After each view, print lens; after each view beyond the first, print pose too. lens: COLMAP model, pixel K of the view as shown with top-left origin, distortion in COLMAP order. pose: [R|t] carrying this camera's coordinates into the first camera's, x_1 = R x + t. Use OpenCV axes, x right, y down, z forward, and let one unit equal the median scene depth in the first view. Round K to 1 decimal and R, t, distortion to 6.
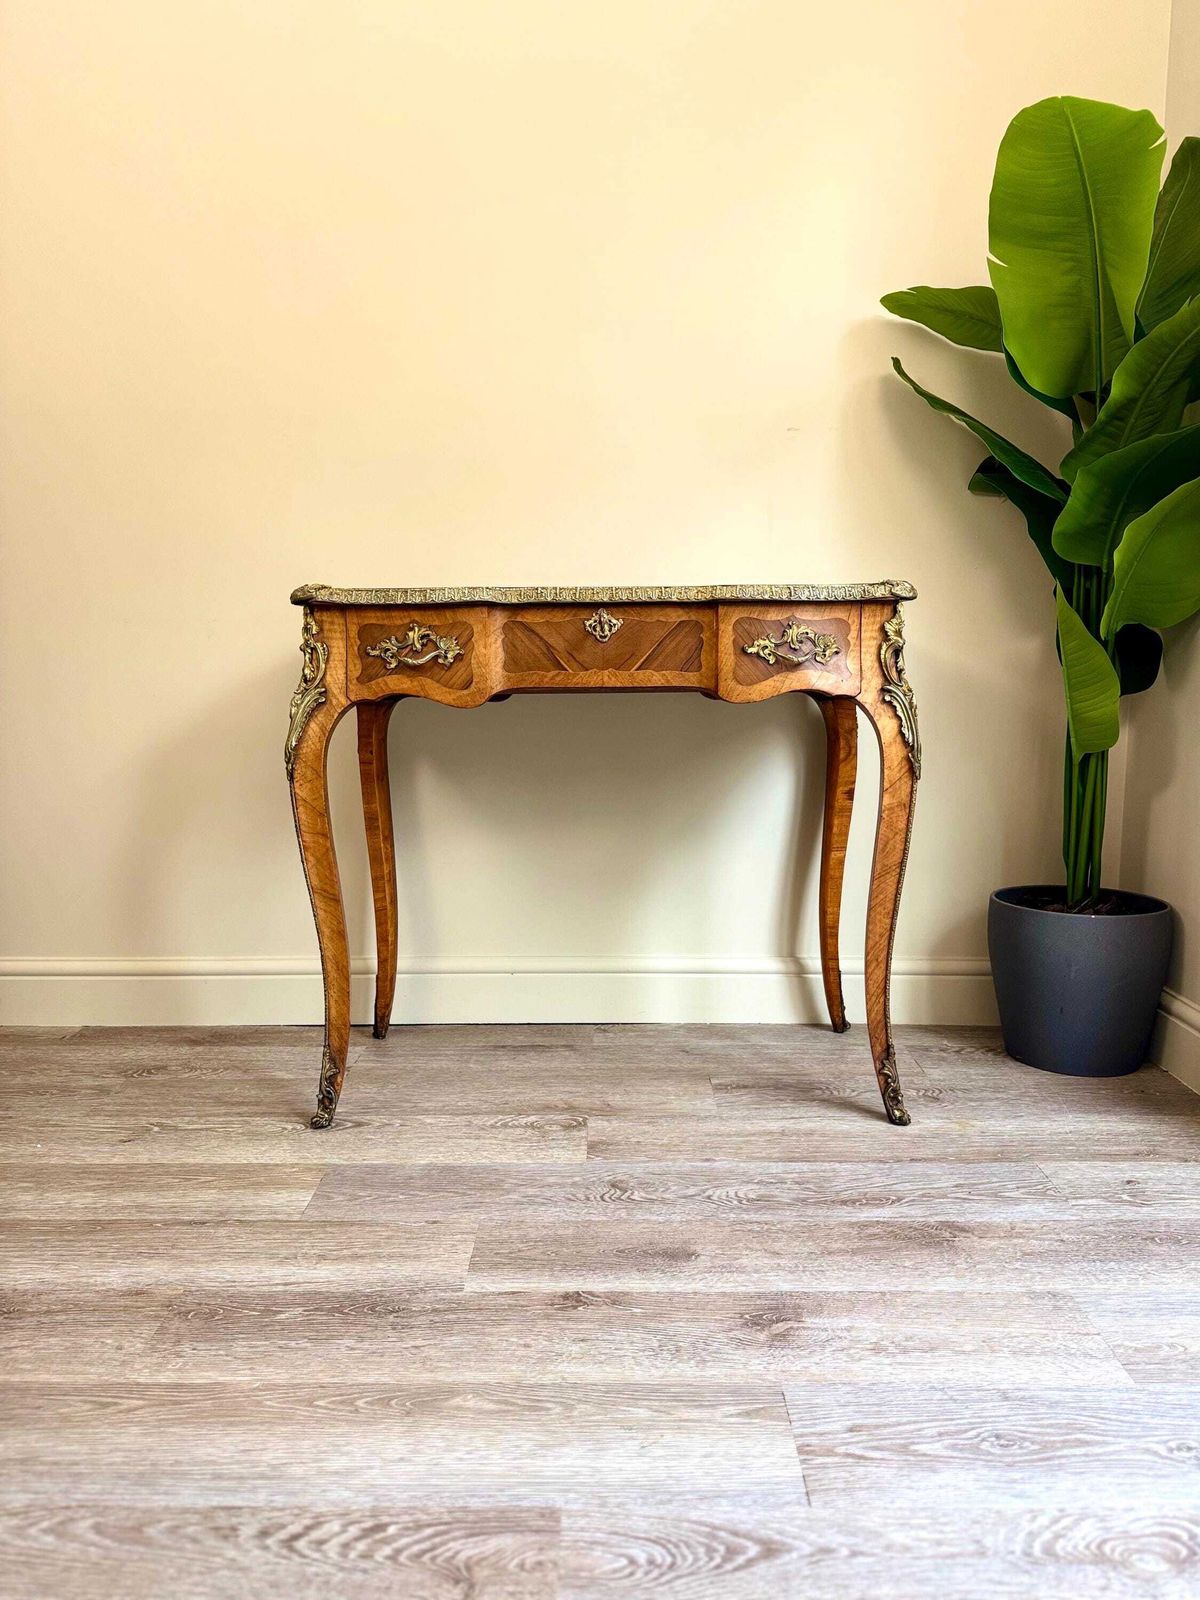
lens RADIAL K [[1160.9, 0, 603.6], [0, 1160.9, 788.2], [0, 0, 1]] dist [0.035503, -0.055723]
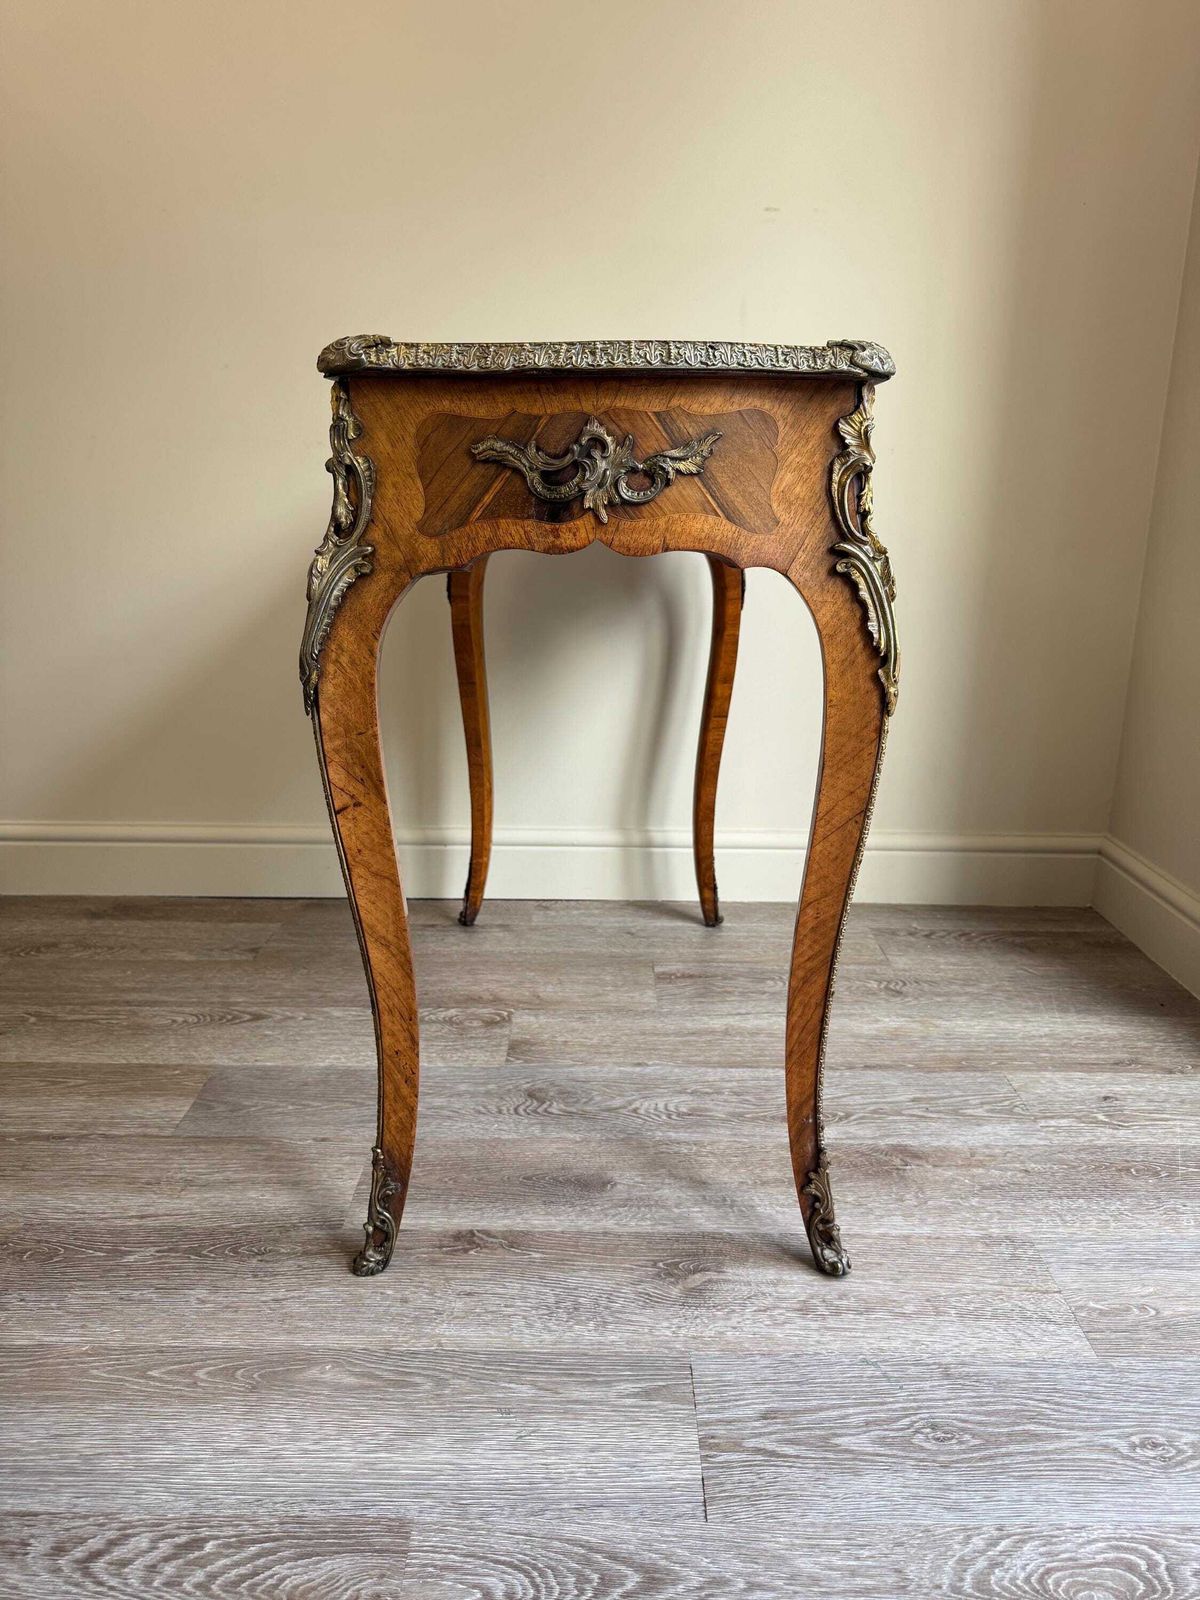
lens RADIAL K [[1166.2, 0, 600.0], [0, 1166.2, 800.0], [0, 0, 1]] dist [0.030736, -0.062641]
pose [[0.999925, 0.011924, 0.002817, 0.057133], [-0.012213, 0.988444, 0.151096, -0.020029], [-0.000983, -0.151119, 0.988515, 0.148681]]
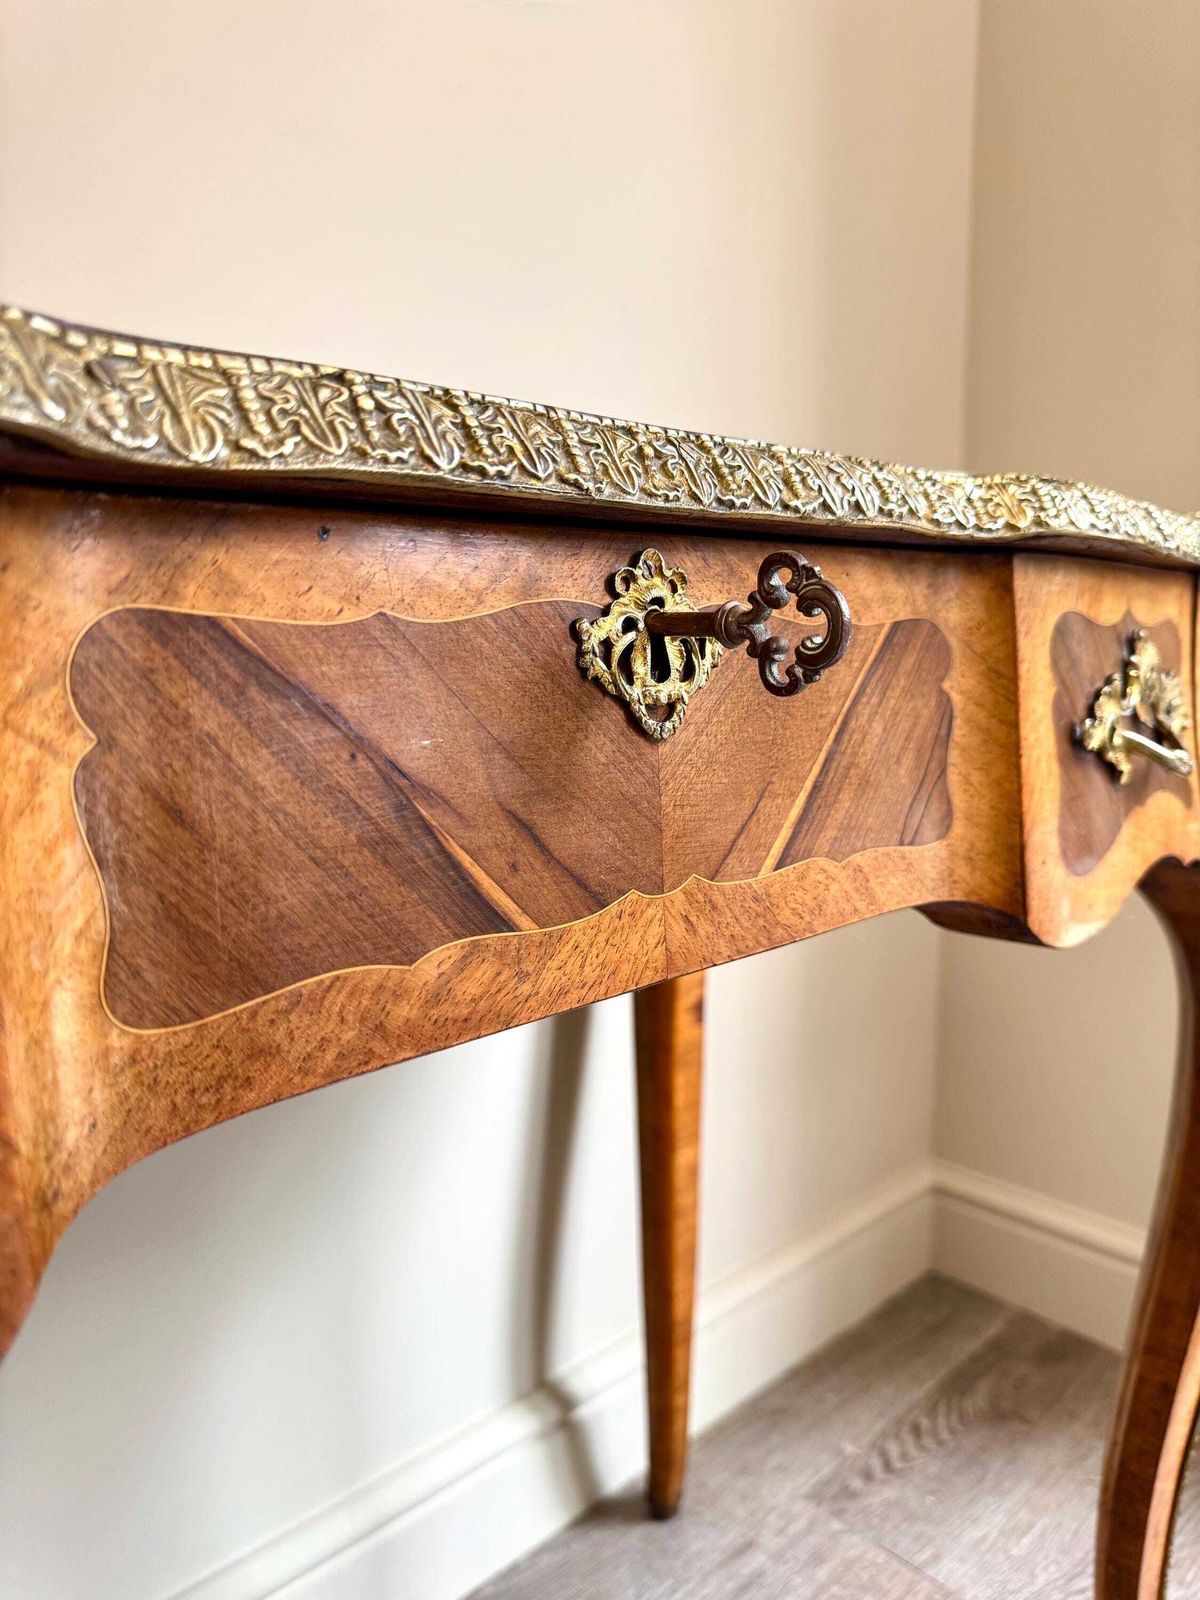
lens RADIAL K [[1174.4, 0, 647.4], [0, 1174.4, 800.9], [0, 0, 1]] dist [0.062240, -0.214030]
pose [[0.701179, -0.104584, 0.705273, -0.145910], [0.081381, 0.994458, 0.066558, -0.141688], [-0.708326, 0.010727, 0.705804, 0.958648]]
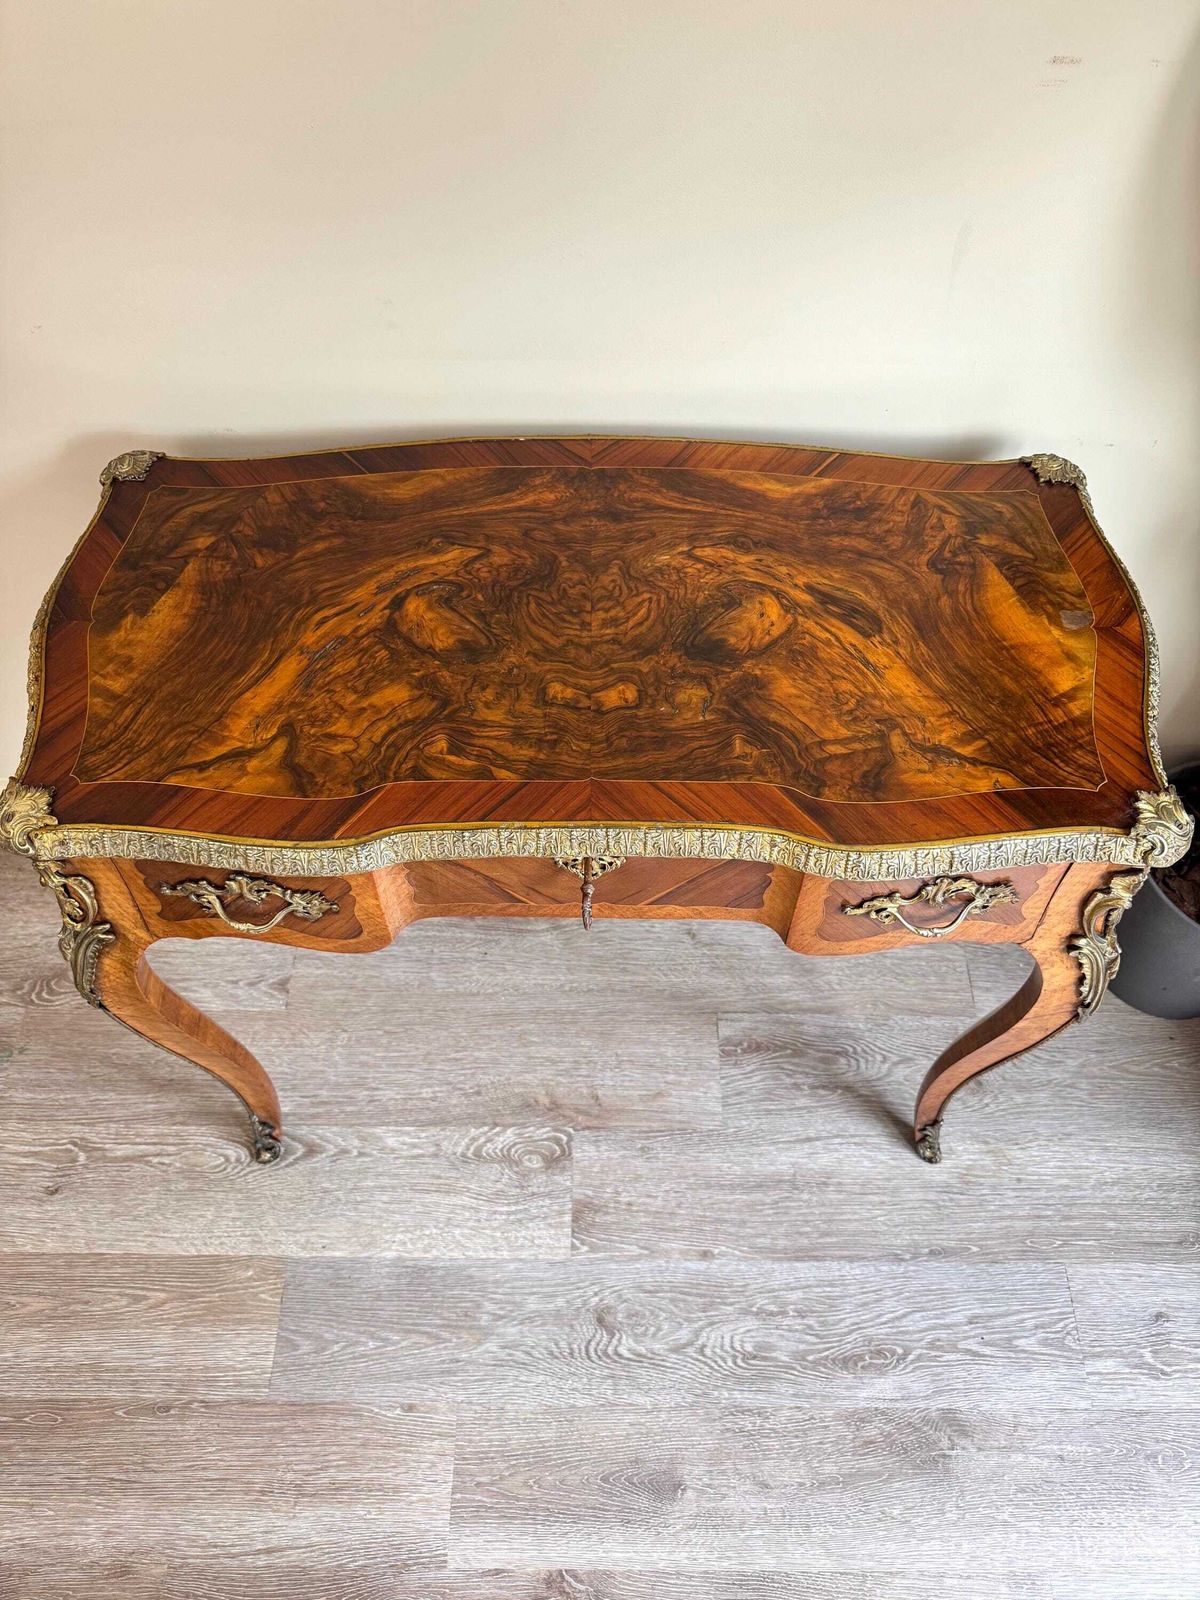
lens RADIAL K [[1153.1, 0, 600.9], [0, 1153.1, 812.4], [0, 0, 1]] dist [-0.007306, -0.002287]
pose [[0.999967, 0.007590, 0.002863, 0.003736], [-0.006932, 0.616264, 0.787509, -0.628557], [0.004212, -0.787503, 0.616296, 0.761152]]
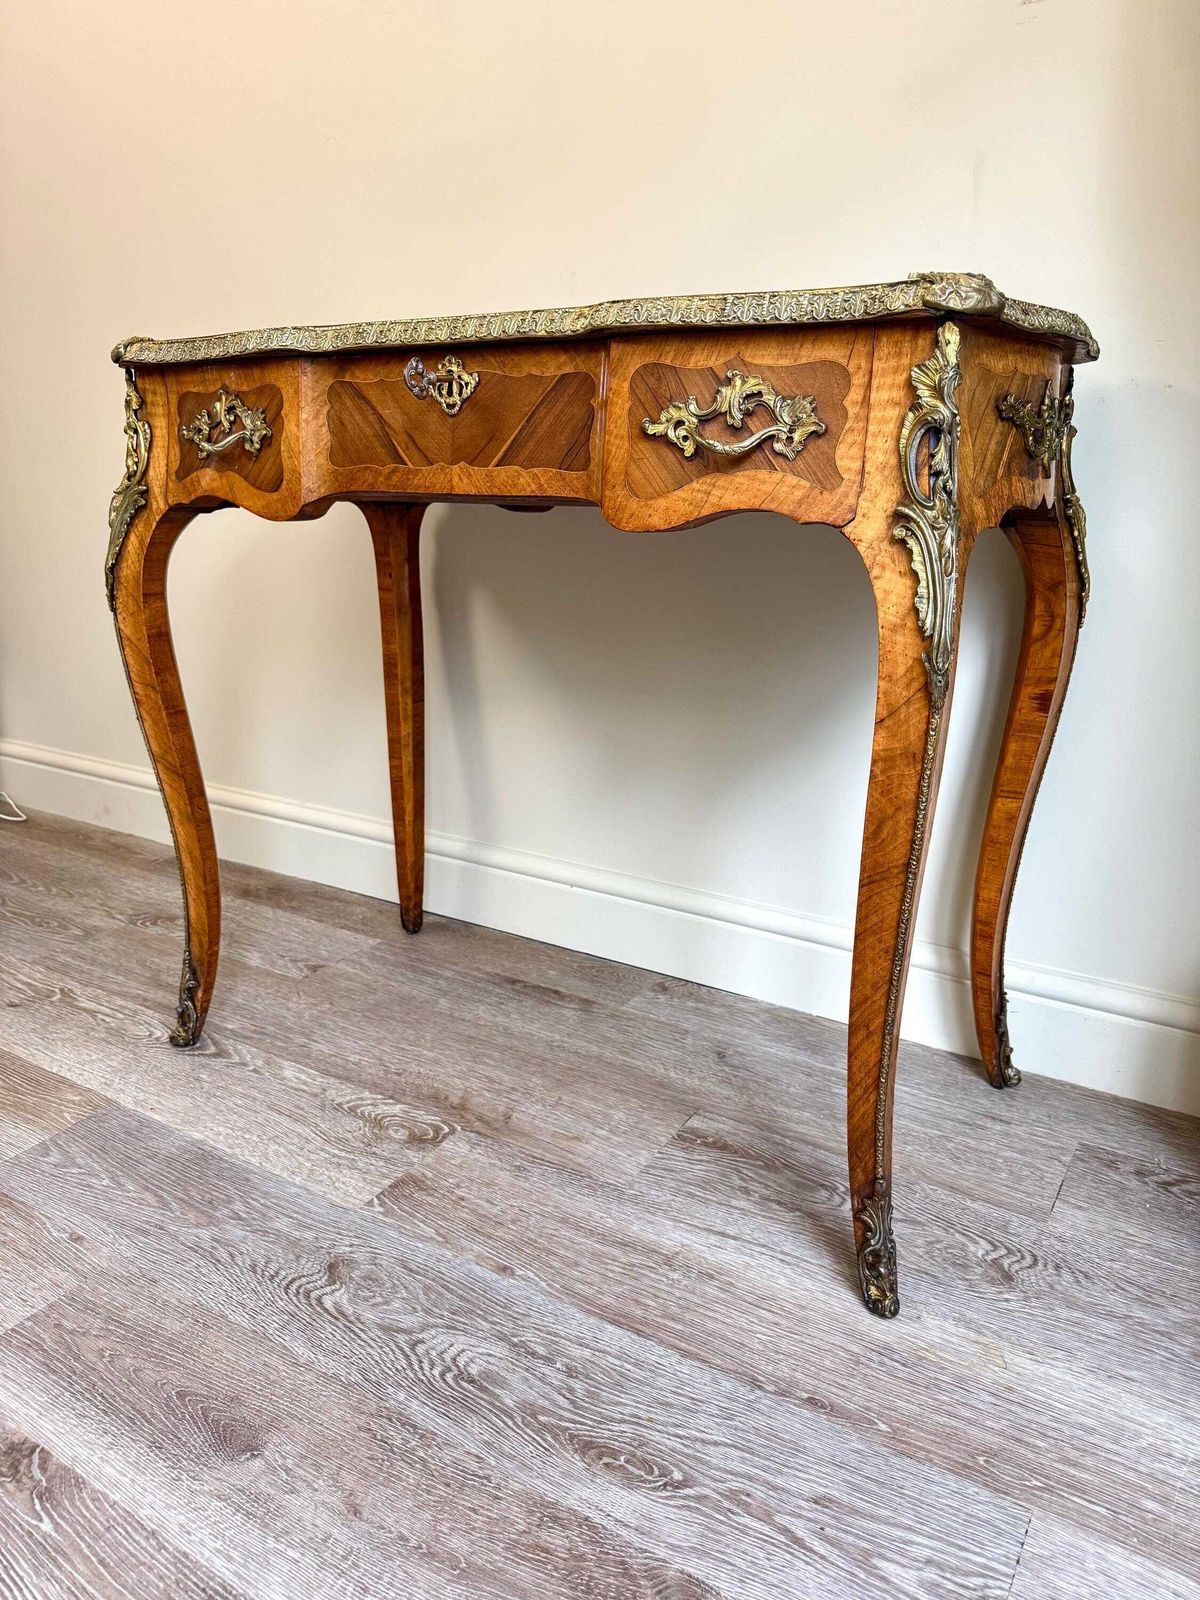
lens RADIAL K [[1163.9, 0, 593.5], [0, 1163.9, 803.4], [0, 0, 1]] dist [-0.009068, 0.001732]
pose [[0.849077, 0.158607, -0.503896, 0.432839], [-0.063784, 0.977666, 0.200254, -0.061100], [0.524404, -0.137891, 0.840230, 0.560253]]
